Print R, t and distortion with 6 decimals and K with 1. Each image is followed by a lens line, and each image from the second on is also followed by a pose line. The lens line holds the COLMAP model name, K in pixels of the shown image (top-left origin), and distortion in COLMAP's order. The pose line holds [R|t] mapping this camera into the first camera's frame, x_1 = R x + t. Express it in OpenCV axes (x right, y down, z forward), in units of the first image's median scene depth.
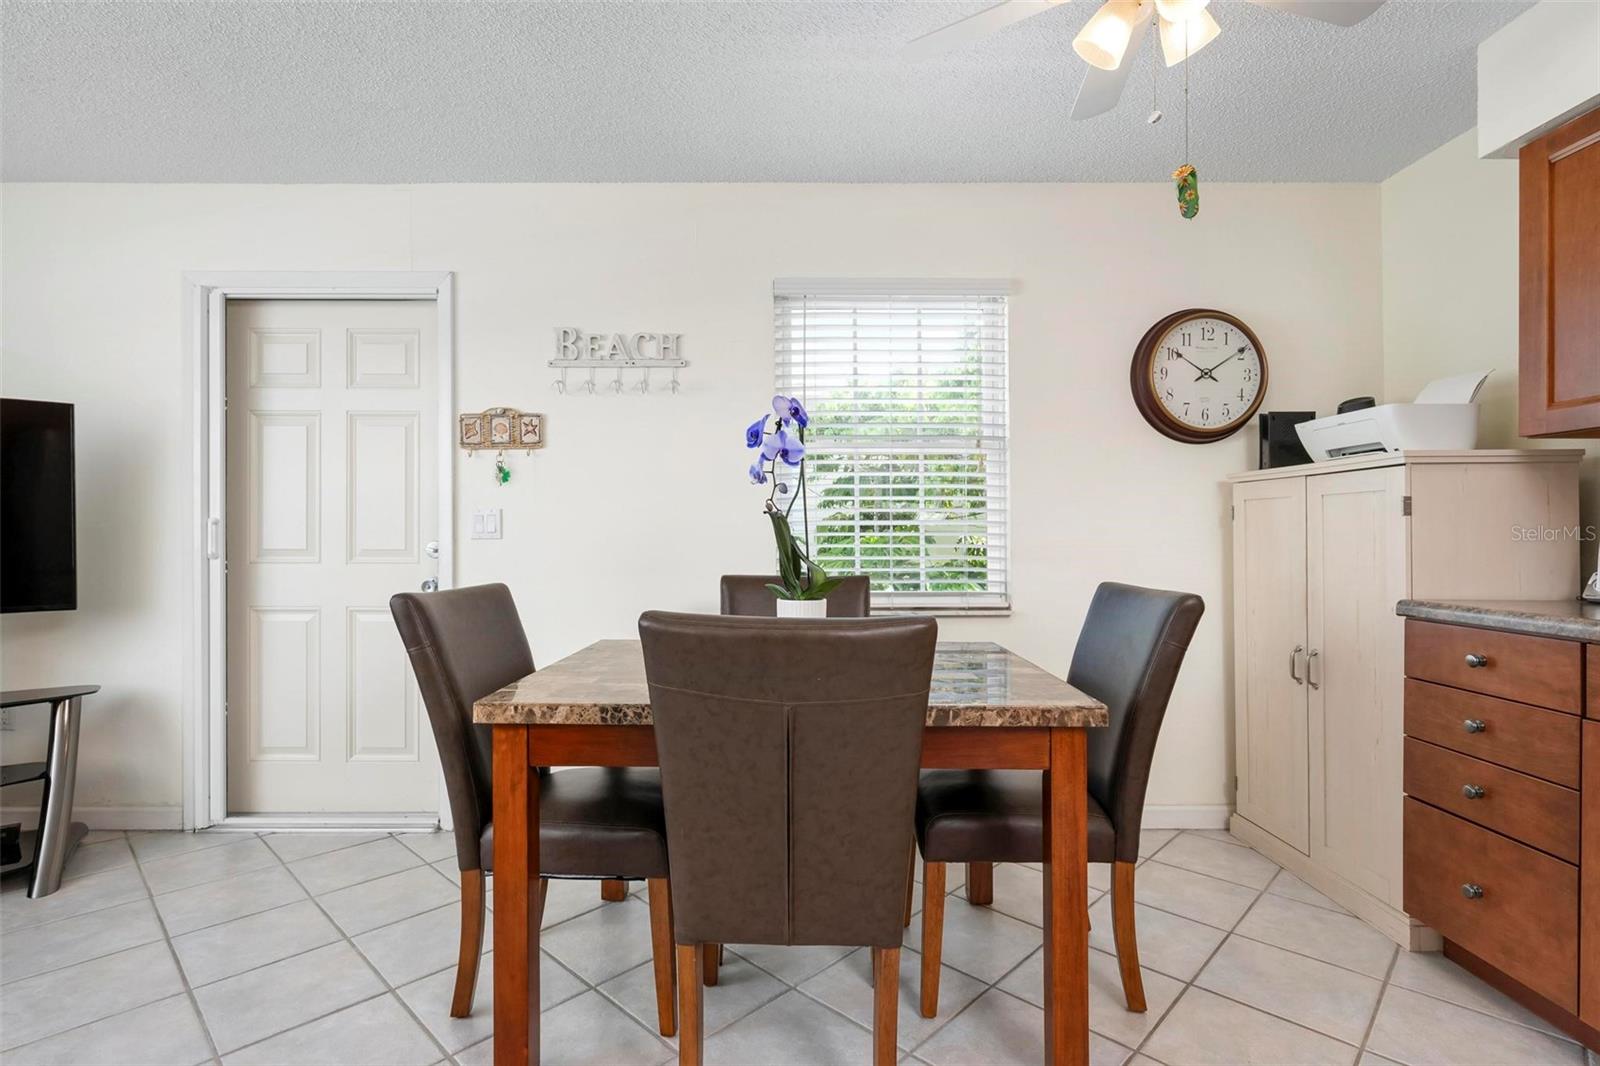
lens RADIAL K [[764.5, 0, 787.4], [0, 764.5, 537.6], [0, 0, 1]] dist [-0.002717, -0.000263]
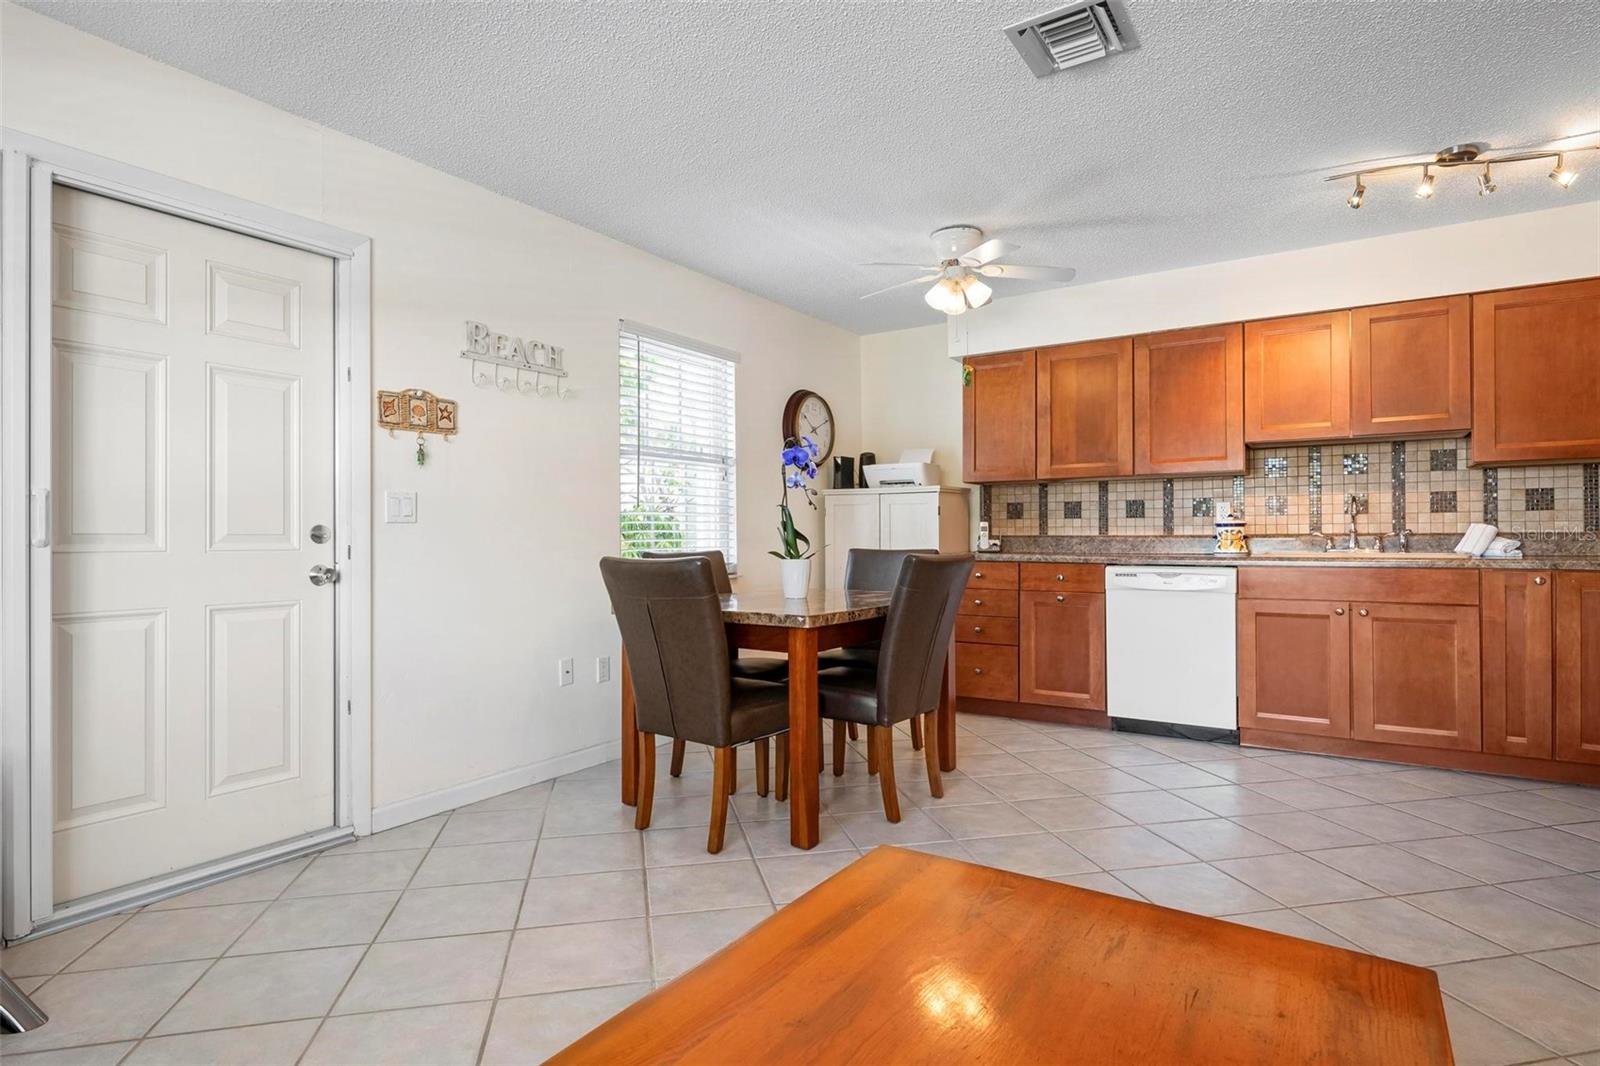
lens RADIAL K [[874.0, 0, 800.9], [0, 874.0, 532.3], [0, 0, 1]] dist [0.010778, 0.000121]
pose [[0.548415, 0.003302, 0.836200, -1.079907], [0.007081, 0.999938, -0.008593, 0.027900], [-0.836176, 0.010634, 0.548358, -0.030386]]
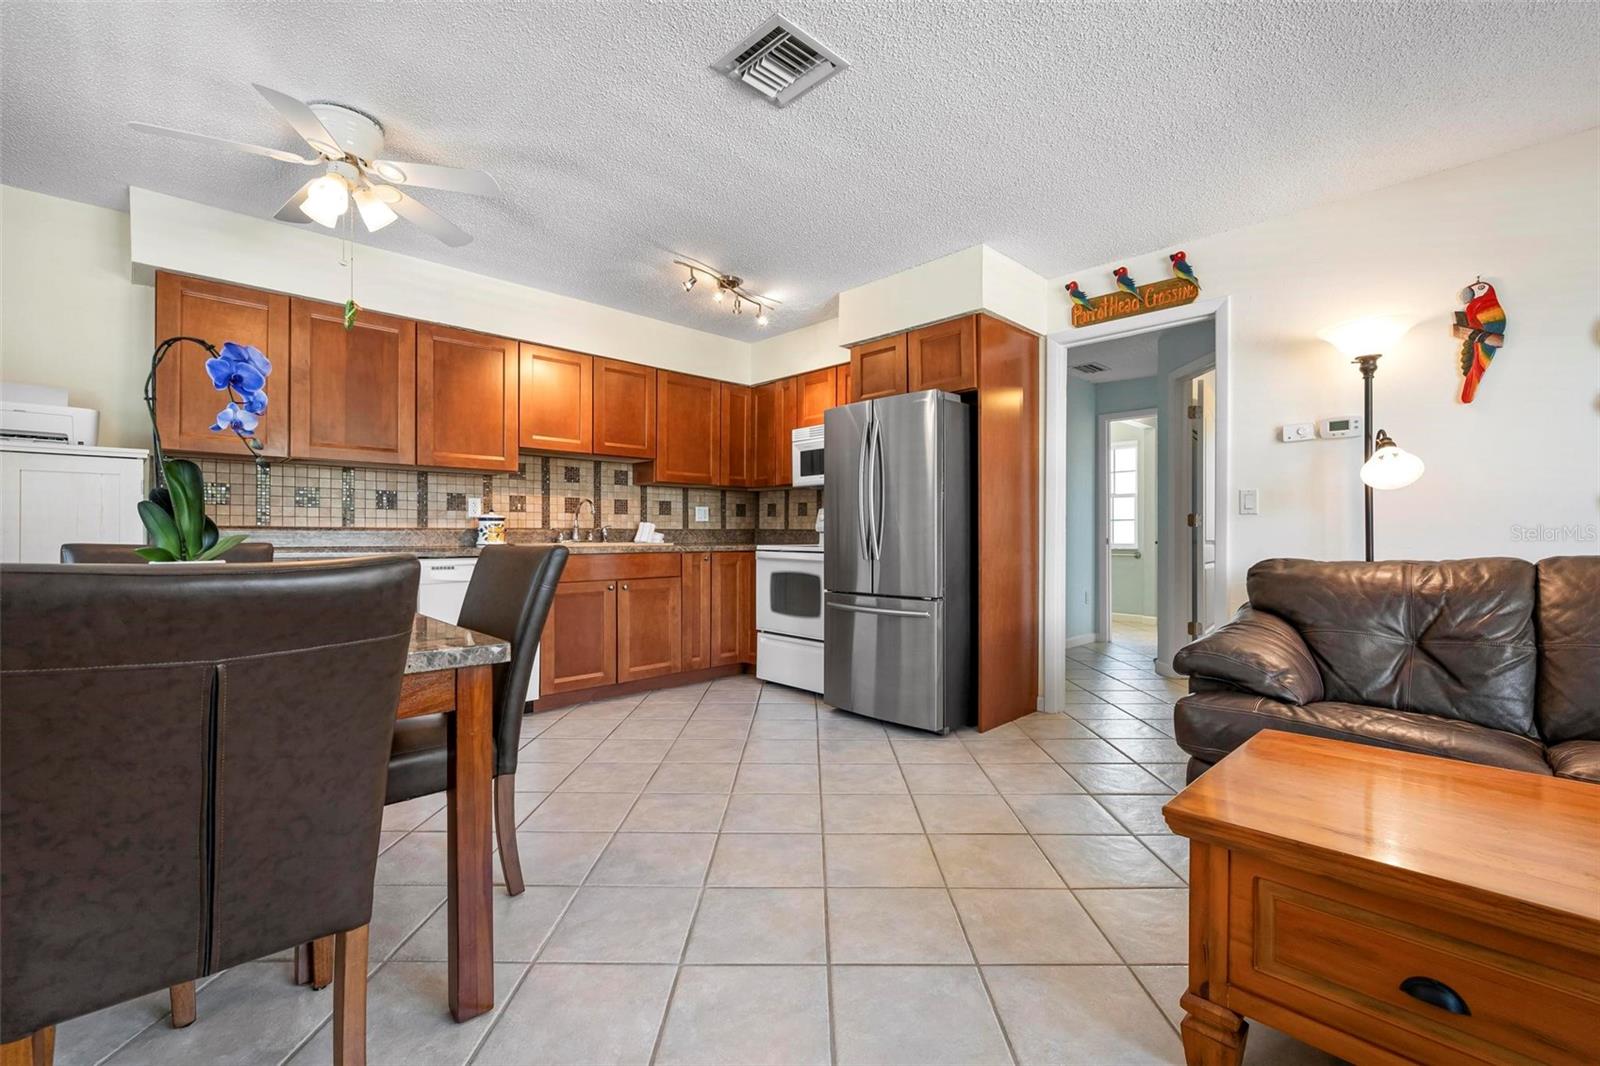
lens RADIAL K [[691.6, 0, 804.4], [0, 691.6, 532.9], [0, 0, 1]] dist [0.003583, 0.000449]
pose [[-0.702867, 0.001561, 0.711320, -0.740657], [0.002418, 0.999997, 0.000194, 0.035267], [-0.711317, 0.001856, -0.702869, 0.741236]]
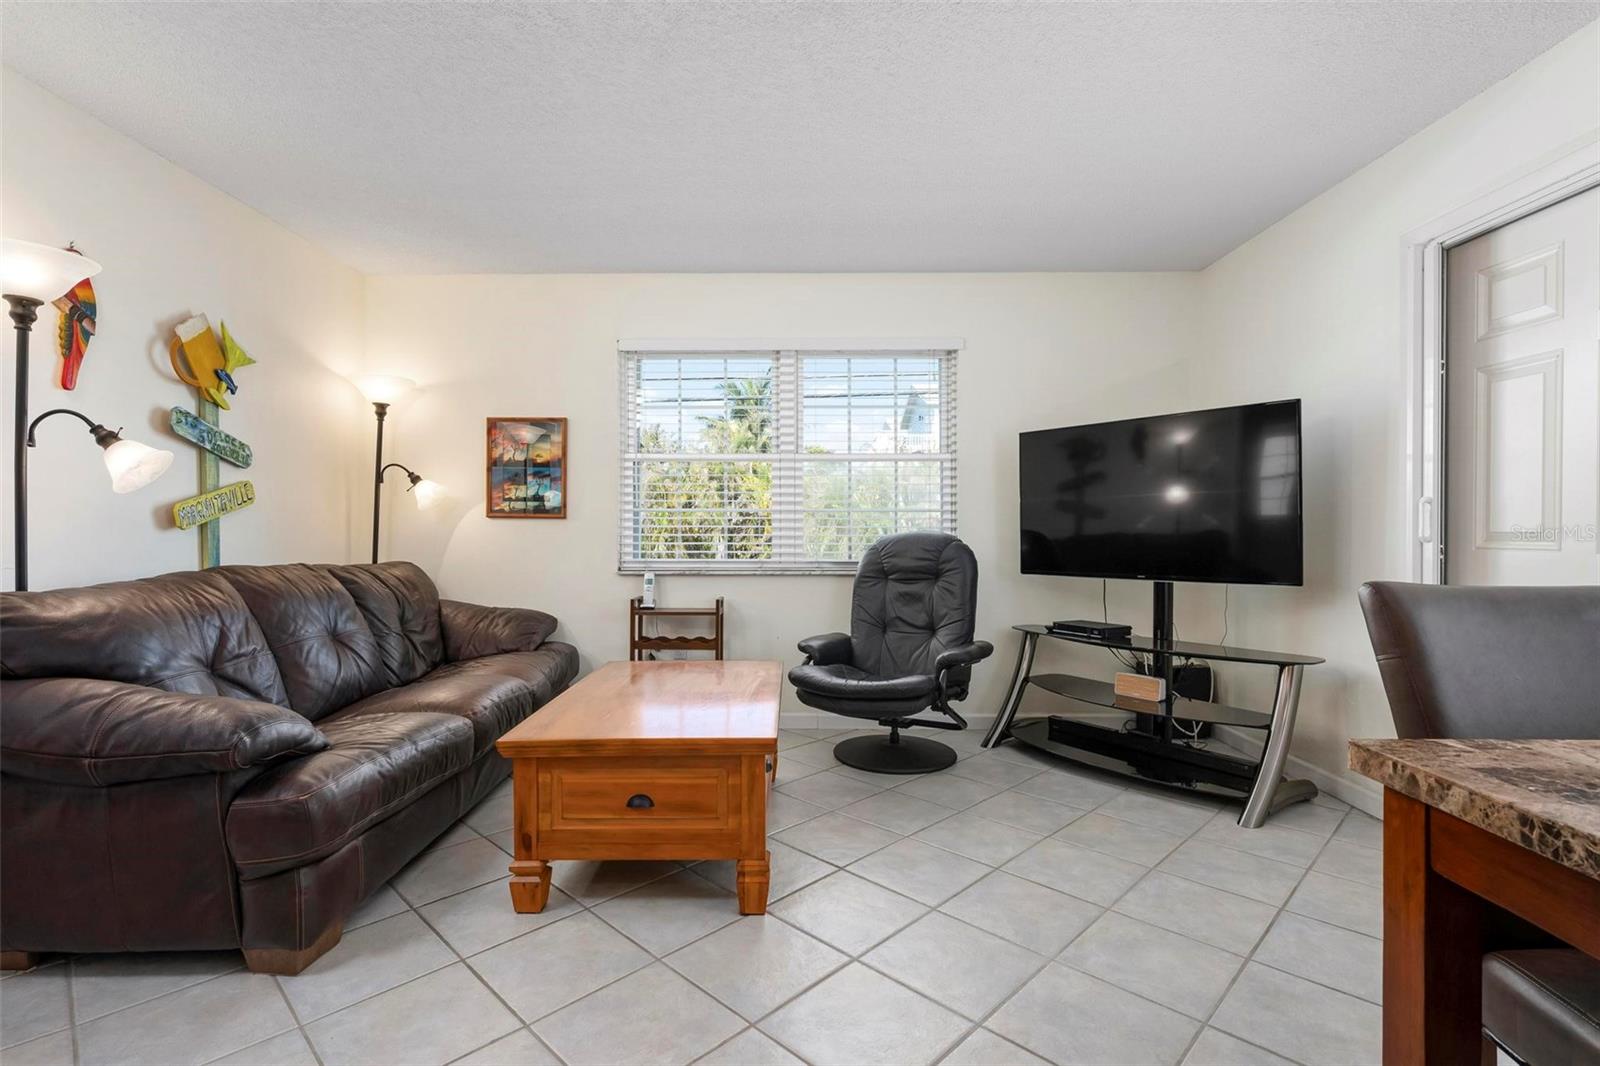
lens RADIAL K [[764.5, 0, 810.7], [0, 764.5, 546.5], [0, 0, 1]] dist [-0.002717, -0.000263]
pose [[0.041992, 0.024419, -0.998820, 0.136819], [-0.002934, 0.999700, 0.024317, 0.014112], [0.999114, 0.001910, 0.042051, 0.260890]]
